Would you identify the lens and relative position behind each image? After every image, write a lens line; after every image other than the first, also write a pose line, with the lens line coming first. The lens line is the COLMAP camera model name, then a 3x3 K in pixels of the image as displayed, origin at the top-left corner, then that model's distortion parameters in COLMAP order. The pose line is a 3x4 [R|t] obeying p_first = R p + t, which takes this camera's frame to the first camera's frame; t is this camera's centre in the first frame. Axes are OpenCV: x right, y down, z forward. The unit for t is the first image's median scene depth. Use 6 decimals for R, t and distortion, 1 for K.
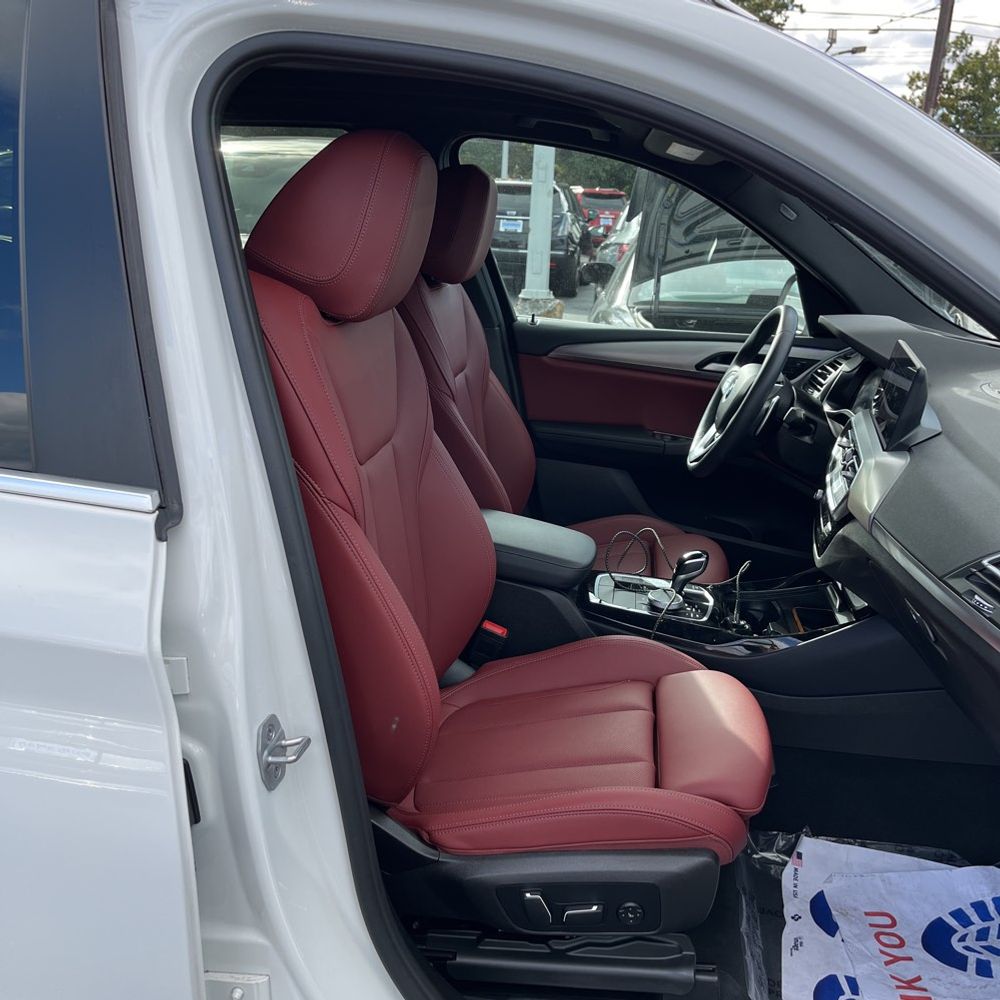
lens RADIAL K [[1017.6, 0, 501.1], [0, 1017.6, 511.0], [0, 0, 1]] dist [0.015354, -0.026556]
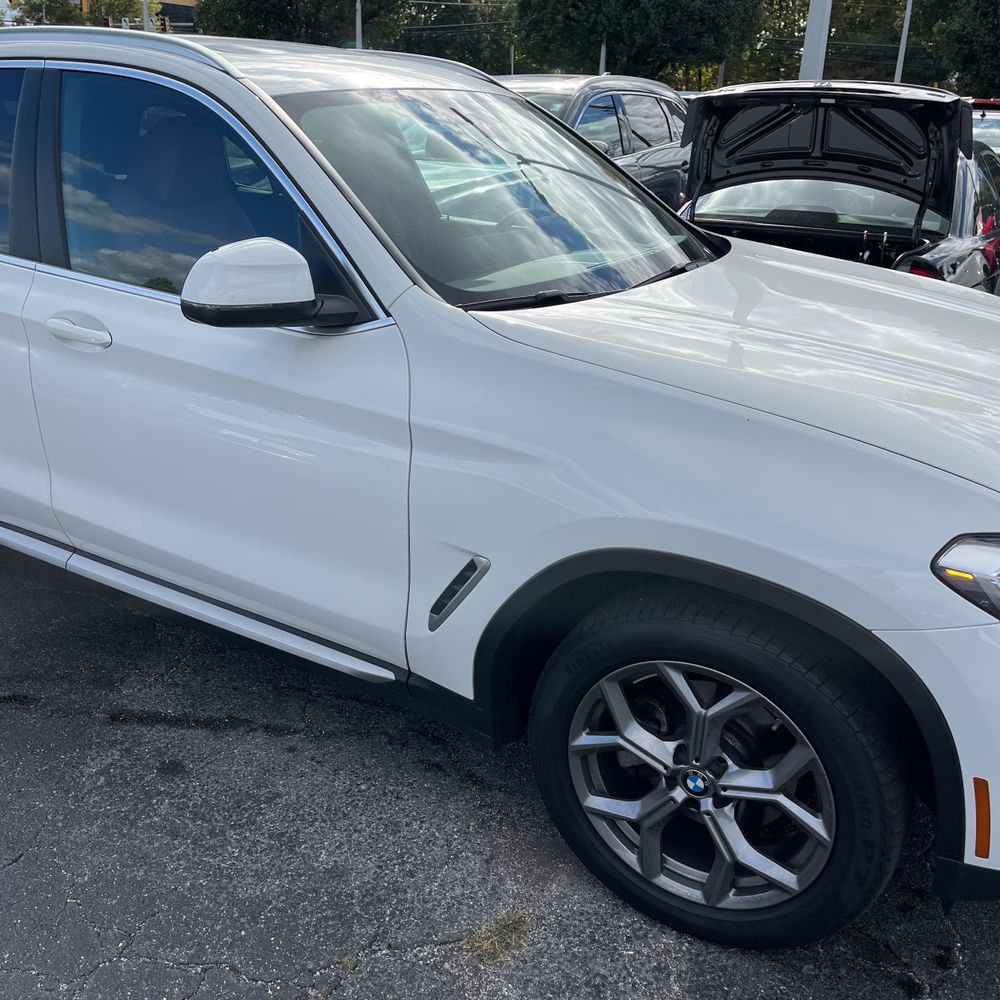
lens RADIAL K [[1012.3, 0, 494.9], [0, 1012.3, 505.6], [0, 0, 1]] dist [0.060281, -0.086164]
pose [[0.923030, 0.123955, -0.364213, 0.420893], [-0.098212, 0.991227, 0.088451, 0.058010], [0.371982, -0.045873, 0.927106, -0.244925]]
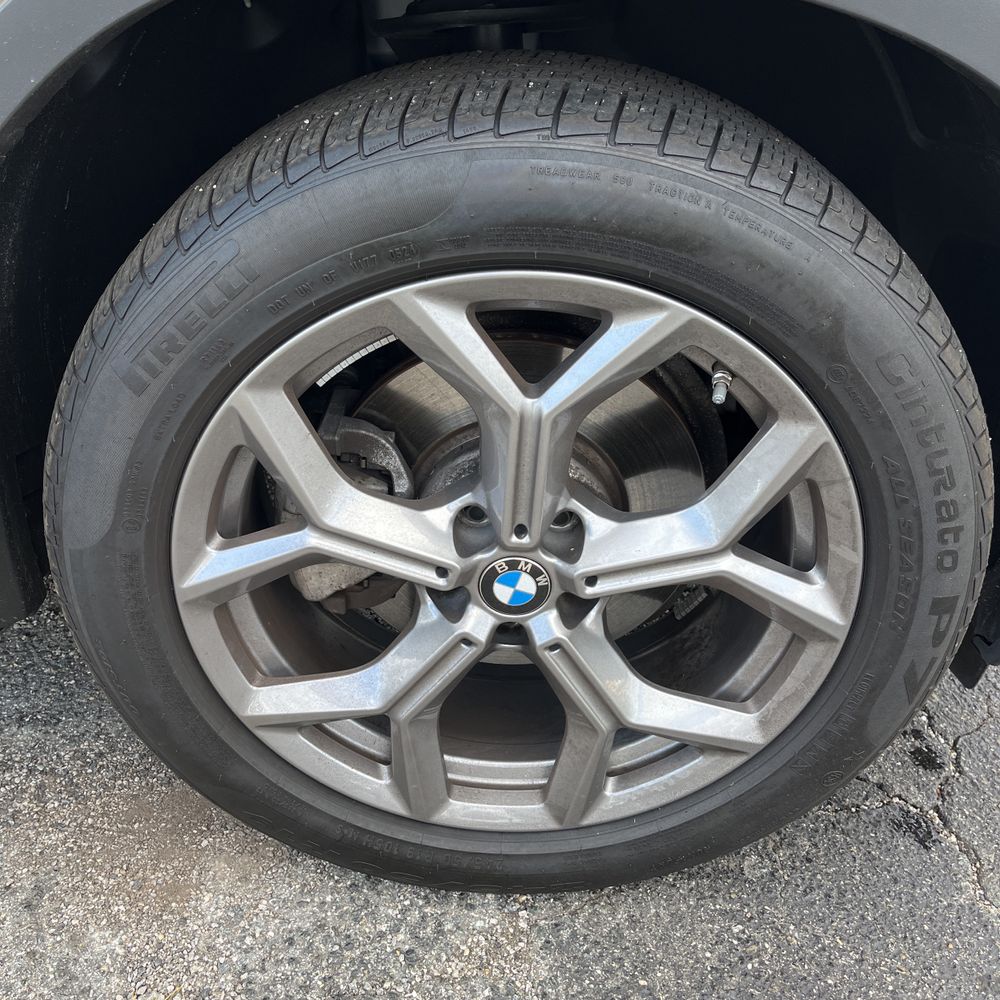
lens RADIAL K [[1012.3, 0, 494.9], [0, 1012.3, 505.6], [0, 0, 1]] dist [0.060281, -0.086164]
pose [[0.992300, -0.061989, 0.107233, 0.327334], [0.031777, 0.964185, 0.263319, 0.151581], [-0.119716, -0.257884, 0.958730, 0.038740]]
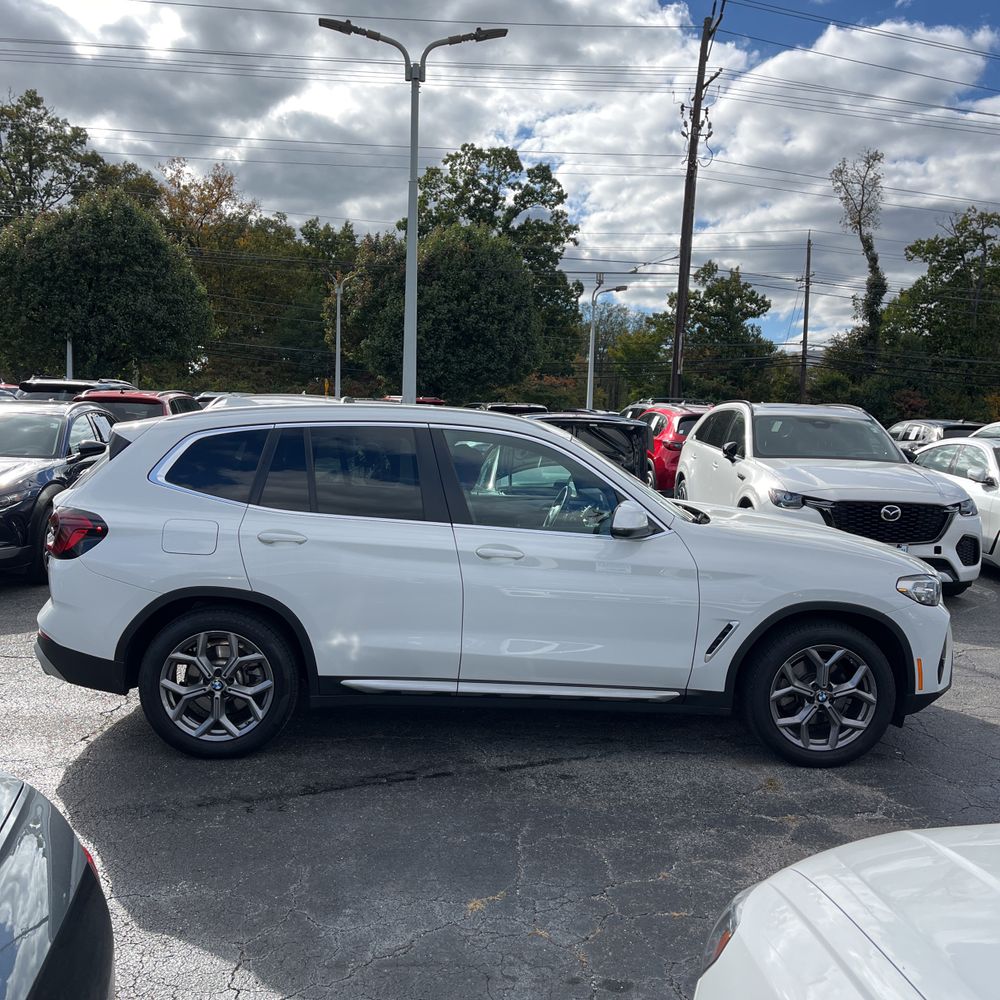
lens RADIAL K [[1005.1, 0, 500.0], [0, 1005.1, 500.0], [0, 0, 1]] dist [0.073169, -0.085983]
pose [[0.982636, -0.027136, 0.183551, -0.229677], [0.061960, 0.980451, -0.186751, 0.188587], [-0.174896, 0.194881, 0.965108, -0.903134]]
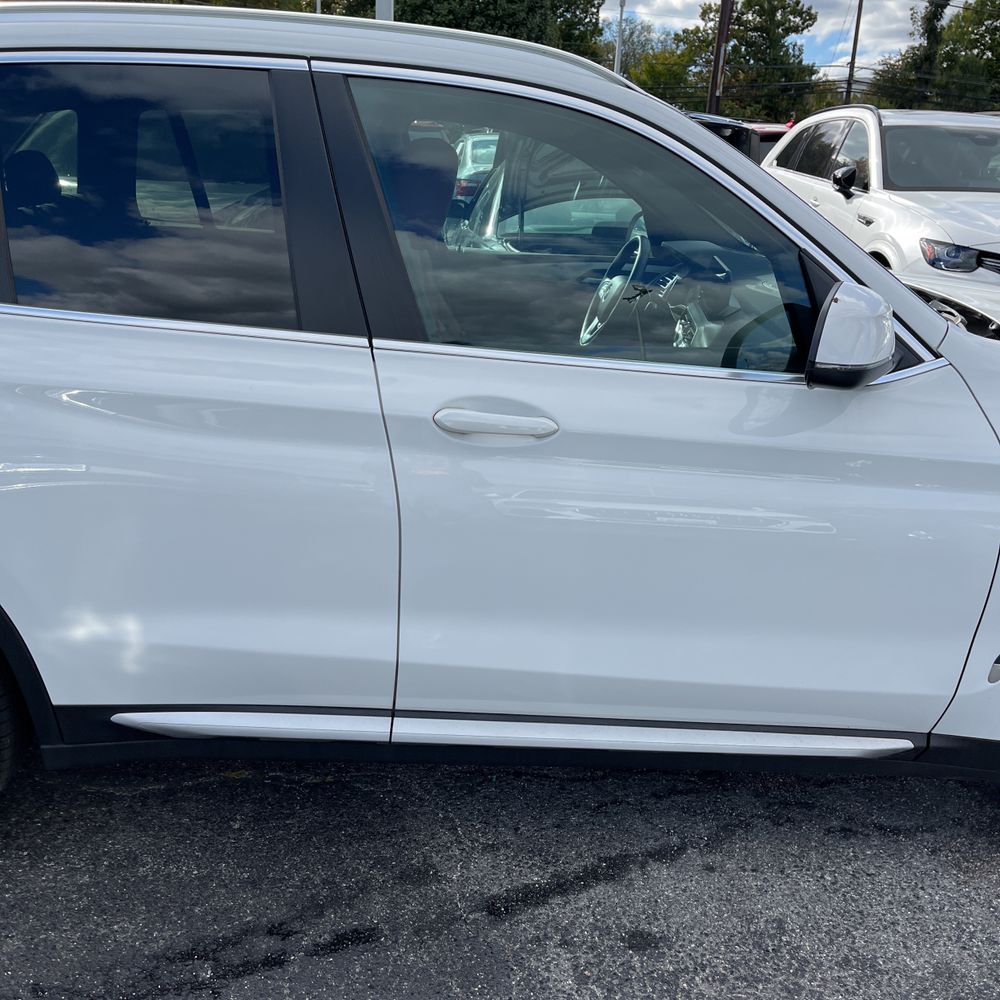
lens RADIAL K [[1005.1, 0, 500.0], [0, 1005.1, 500.0], [0, 0, 1]] dist [0.073169, -0.085983]
pose [[0.984194, -0.056940, 0.167692, -0.094536], [0.047486, 0.997077, 0.059861, 0.042350], [-0.170610, -0.050952, 0.984020, -0.218047]]
